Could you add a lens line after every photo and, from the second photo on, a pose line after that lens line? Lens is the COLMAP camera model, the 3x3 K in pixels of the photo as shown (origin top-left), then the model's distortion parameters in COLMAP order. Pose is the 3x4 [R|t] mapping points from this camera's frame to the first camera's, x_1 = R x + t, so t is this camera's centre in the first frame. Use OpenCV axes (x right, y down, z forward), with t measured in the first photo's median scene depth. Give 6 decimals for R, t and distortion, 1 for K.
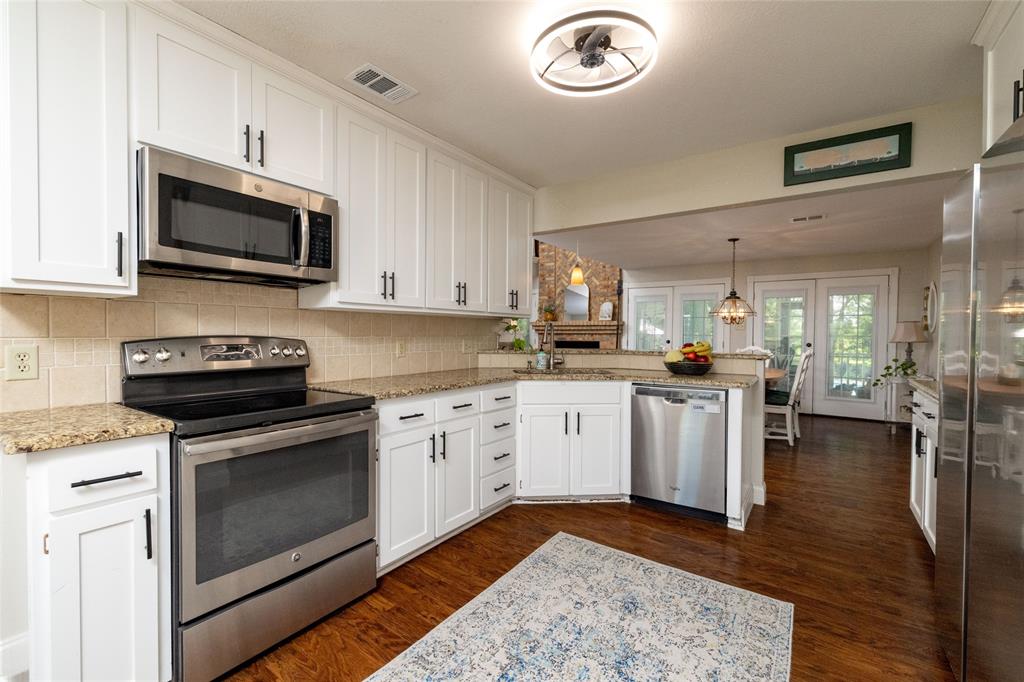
lens RADIAL K [[436.8, 0, 513.6], [0, 436.8, 341.2], [0, 0, 1]] dist [-0.003829, 0.000104]
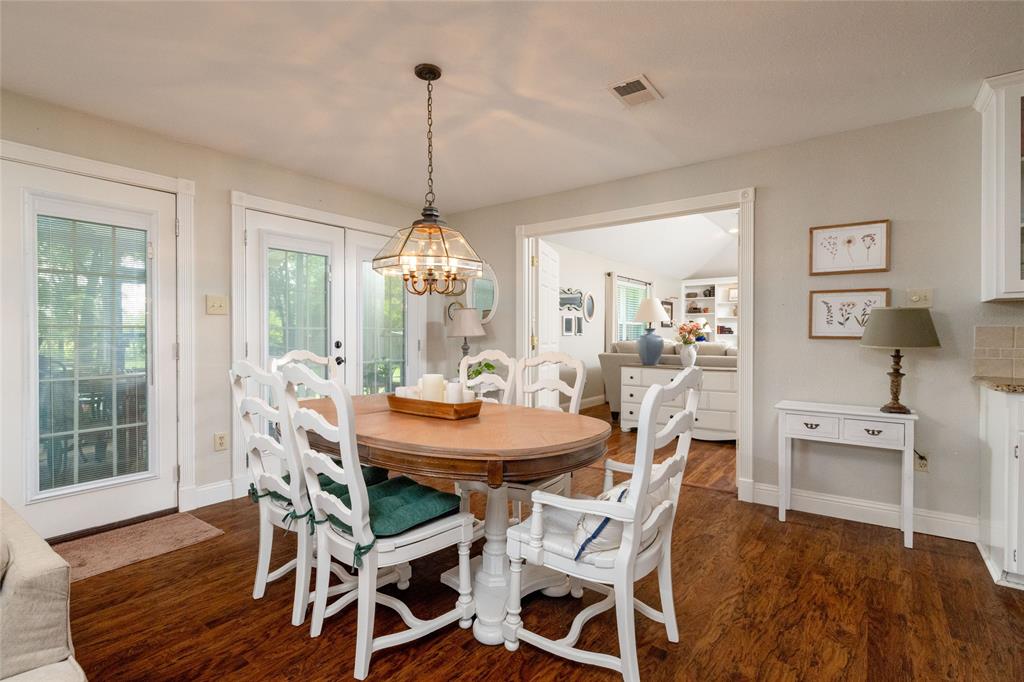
lens RADIAL K [[488.5, 0, 513.0], [0, 488.5, 341.3], [0, 0, 1]] dist [-0.002689, 0.002331]
pose [[0.027356, -0.019965, 0.999426, 0.149383], [0.021687, 0.999577, 0.019374, -0.008085], [-0.999390, 0.021144, 0.027778, 1.818275]]
